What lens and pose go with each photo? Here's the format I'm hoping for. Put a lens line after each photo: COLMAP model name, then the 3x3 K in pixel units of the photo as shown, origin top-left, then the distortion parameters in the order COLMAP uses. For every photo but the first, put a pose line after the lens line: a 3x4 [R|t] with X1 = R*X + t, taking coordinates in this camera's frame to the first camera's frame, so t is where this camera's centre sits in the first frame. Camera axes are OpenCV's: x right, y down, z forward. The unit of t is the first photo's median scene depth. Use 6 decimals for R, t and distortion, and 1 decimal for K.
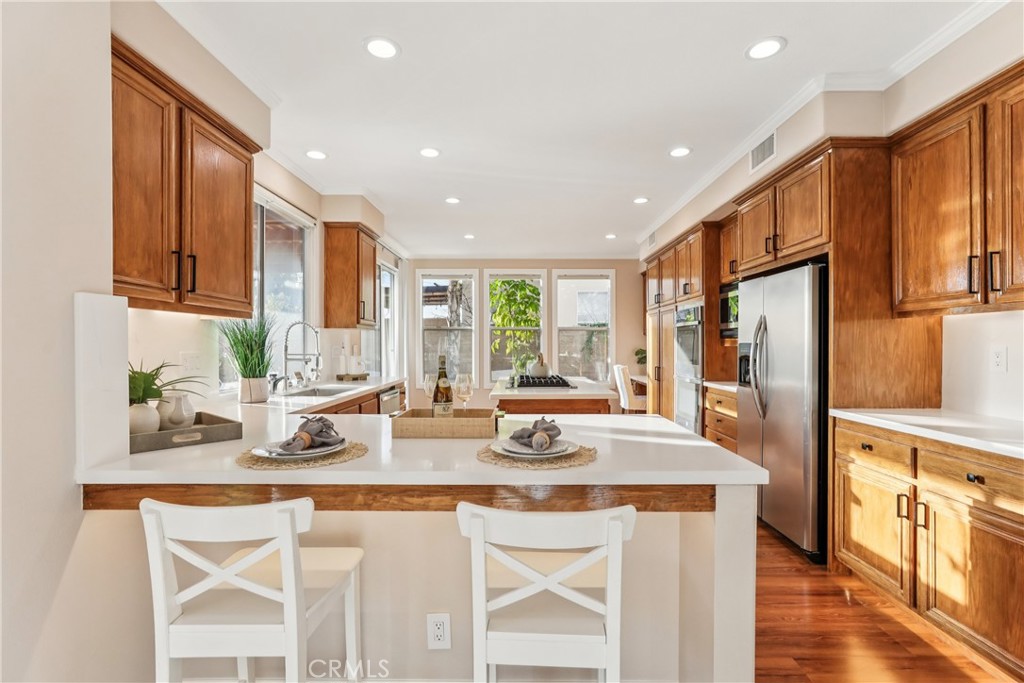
lens RADIAL K [[479.9, 0, 514.7], [0, 479.9, 346.6], [0, 0, 1]] dist [-0.026589, 0.011611]
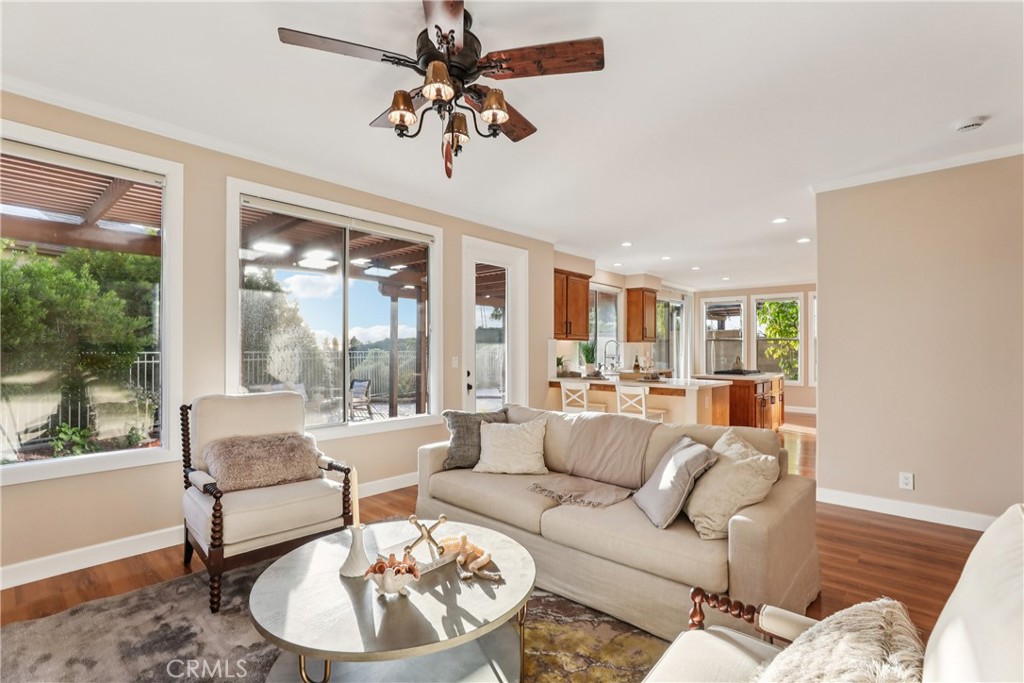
lens RADIAL K [[479.9, 0, 512.8], [0, 479.9, 346.1], [0, 0, 1]] dist [-0.026589, 0.011611]
pose [[0.752343, 0.001731, -0.658770, 0.716361], [-0.007923, 0.999948, -0.006420, -0.007056], [0.658724, 0.010050, 0.752317, -1.039278]]
